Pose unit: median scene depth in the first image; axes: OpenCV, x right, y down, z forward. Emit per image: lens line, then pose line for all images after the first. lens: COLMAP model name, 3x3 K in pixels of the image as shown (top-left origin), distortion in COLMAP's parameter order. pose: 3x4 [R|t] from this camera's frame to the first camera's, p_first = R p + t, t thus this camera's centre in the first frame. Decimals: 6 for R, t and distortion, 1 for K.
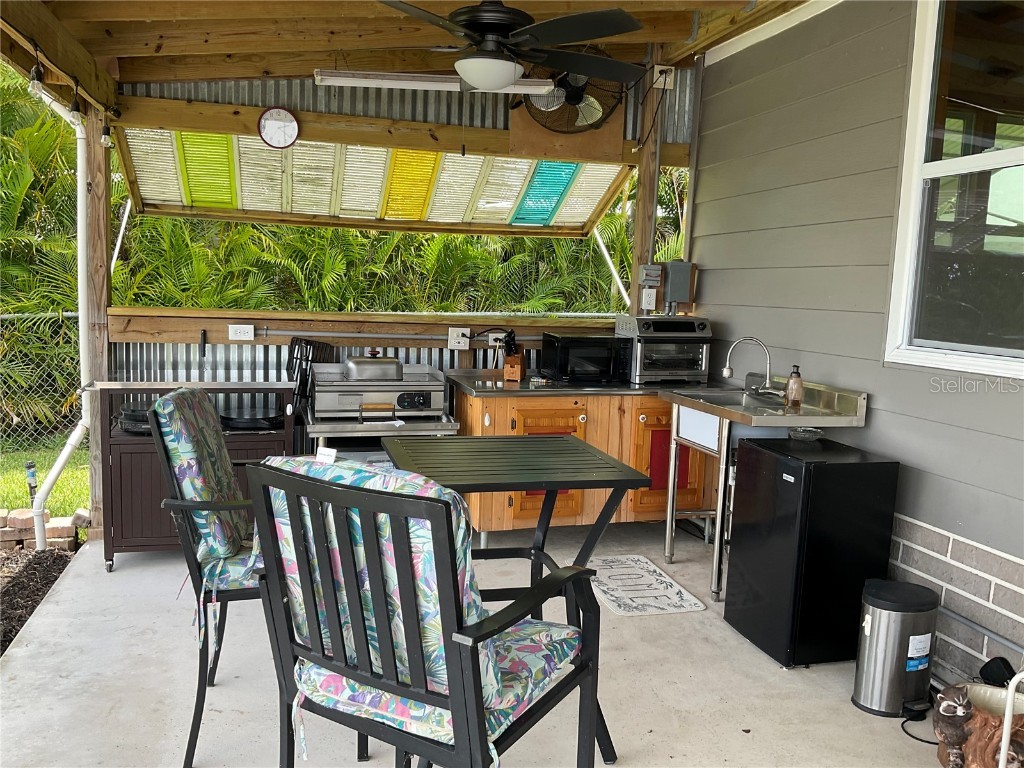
lens RADIAL K [[845.3, 0, 512.0], [0, 845.3, 384.0], [0, 0, 1]] dist [0.093966, -0.194001]
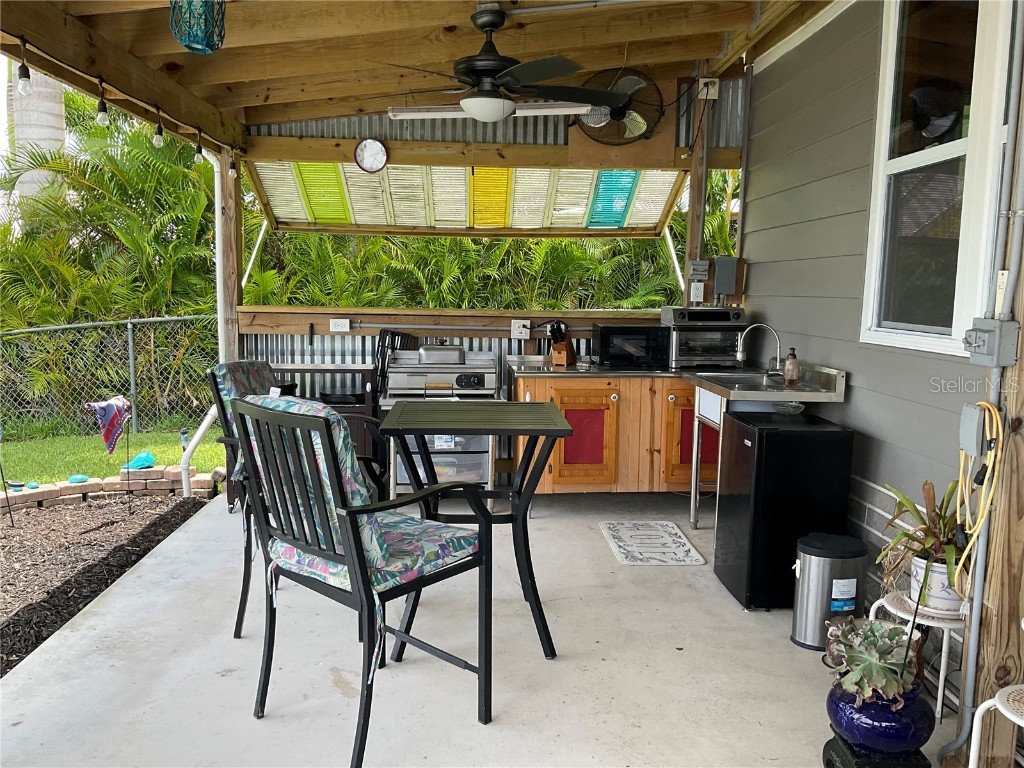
lens RADIAL K [[845.3, 0, 512.0], [0, 845.3, 384.0], [0, 0, 1]] dist [0.093966, -0.194001]
pose [[0.976066, 0.005365, -0.217407, 0.189101], [-0.006434, 0.999970, -0.004211, 0.027380], [0.217378, 0.005509, 0.976072, -0.132267]]
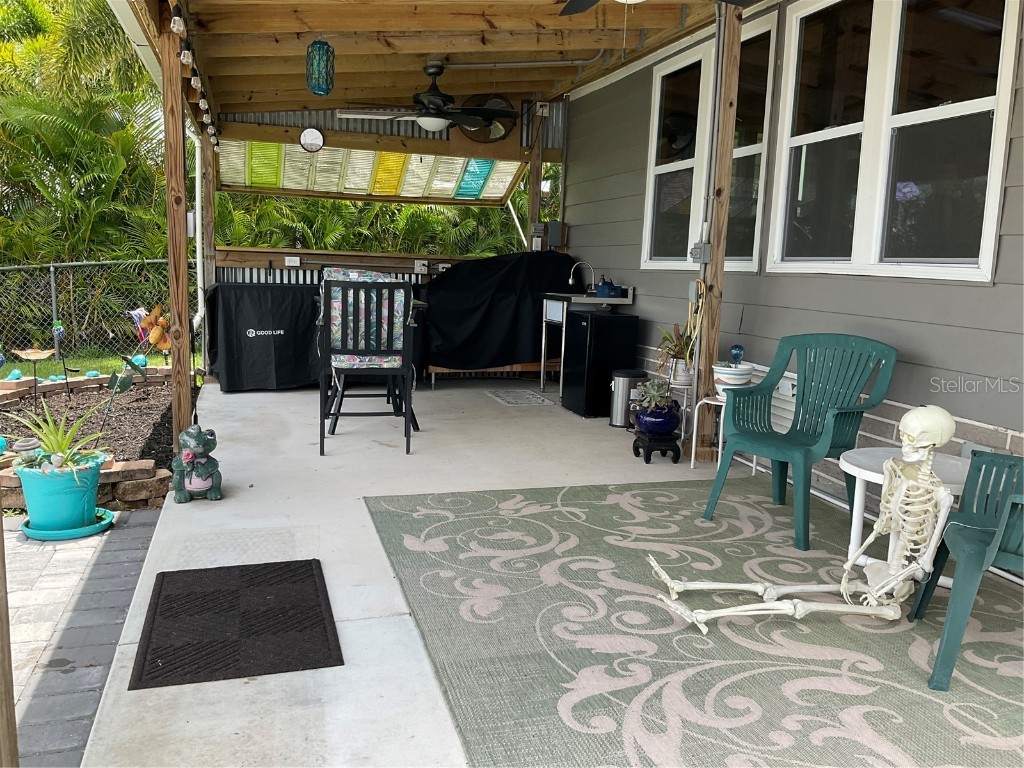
lens RADIAL K [[836.2, 0, 518.4], [0, 836.2, 380.9], [0, 0, 1]] dist [0.090515, -0.188277]
pose [[0.998762, -0.010486, 0.048625, 0.049644], [0.009251, 0.999630, 0.025564, 0.139949], [-0.048875, -0.025082, 0.998490, -0.712977]]
